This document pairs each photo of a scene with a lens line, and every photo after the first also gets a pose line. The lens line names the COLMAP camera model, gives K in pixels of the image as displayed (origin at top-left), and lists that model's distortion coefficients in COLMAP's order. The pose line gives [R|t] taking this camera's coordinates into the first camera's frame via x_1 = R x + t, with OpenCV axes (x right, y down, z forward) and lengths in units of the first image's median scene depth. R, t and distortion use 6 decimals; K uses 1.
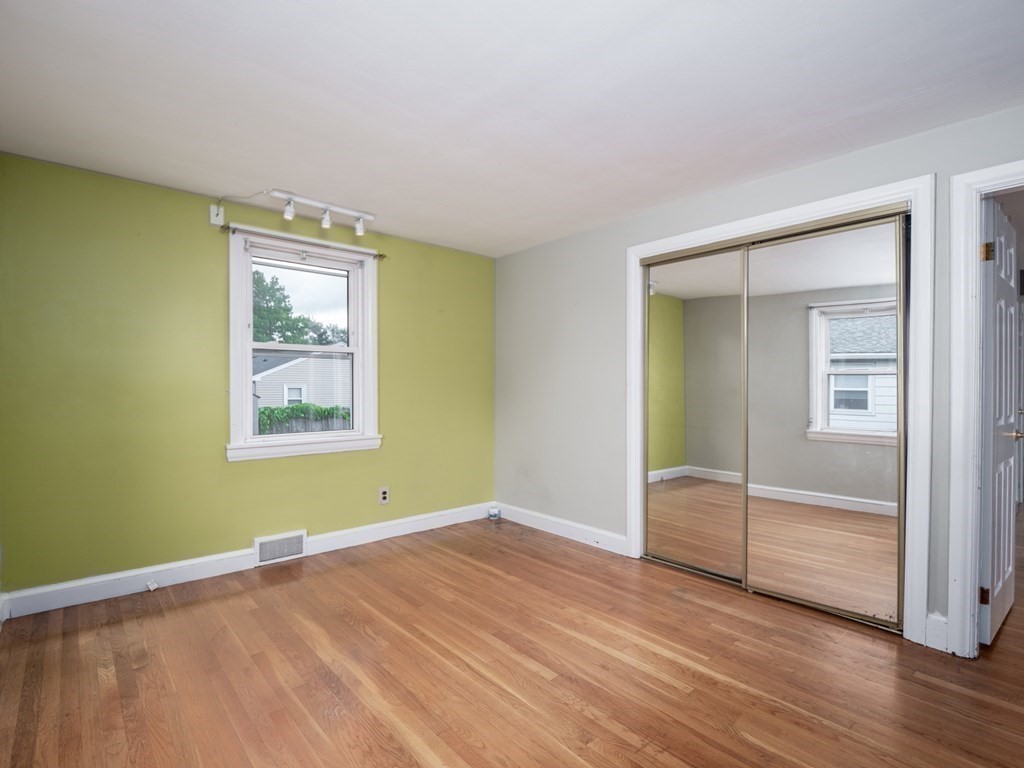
lens RADIAL K [[500.9, 0, 504.6], [0, 500.9, 391.4], [0, 0, 1]] dist [-0.006030, -0.005724]
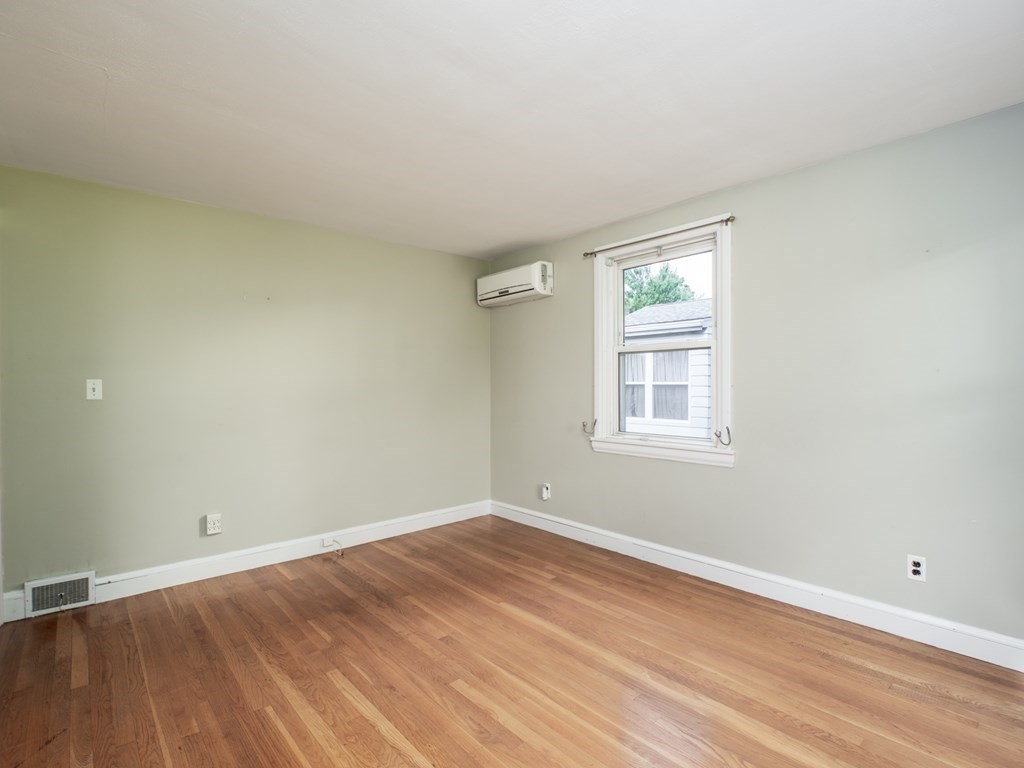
lens RADIAL K [[500.9, 0, 510.8], [0, 500.9, 377.5], [0, 0, 1]] dist [-0.006030, -0.005724]
pose [[-0.999930, 0.005375, -0.010552, -0.003682], [0.005477, 0.999939, -0.009641, -0.014949], [0.010499, -0.009699, -0.999898, 1.492562]]
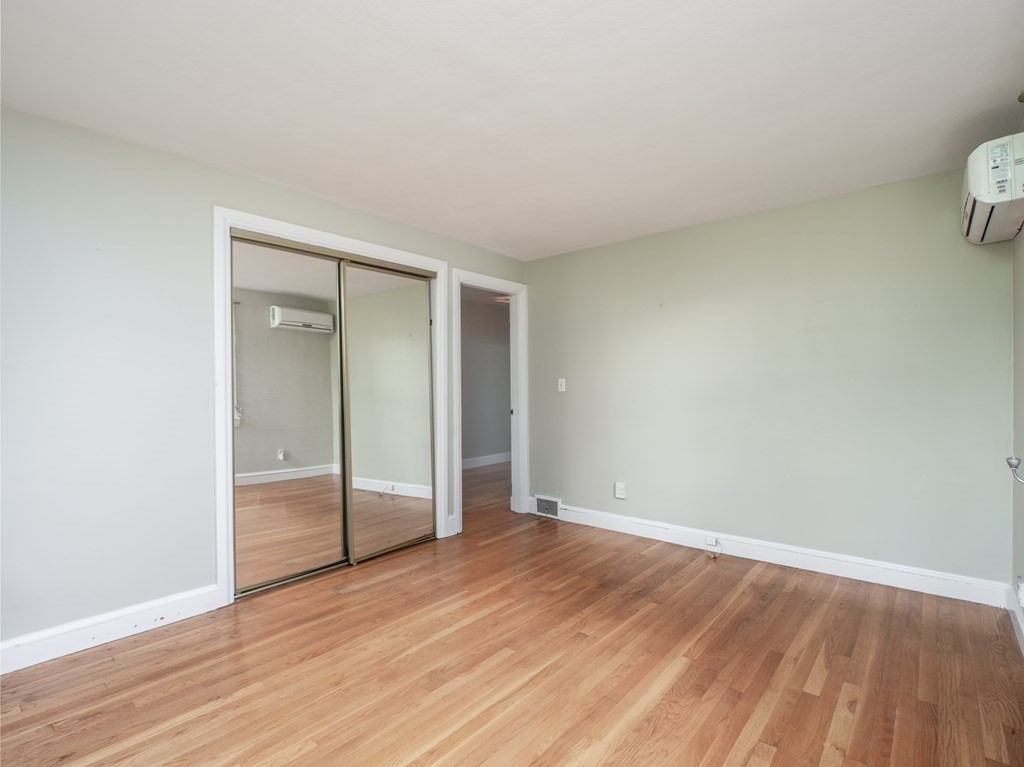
lens RADIAL K [[500.9, 0, 507.8], [0, 500.9, 383.5], [0, 0, 1]] dist [-0.006030, -0.005724]
pose [[-0.145186, 0.002493, 0.989401, -0.740854], [0.011953, 0.999928, -0.000765, -0.009578], [-0.989332, 0.011715, -0.145205, 0.866789]]
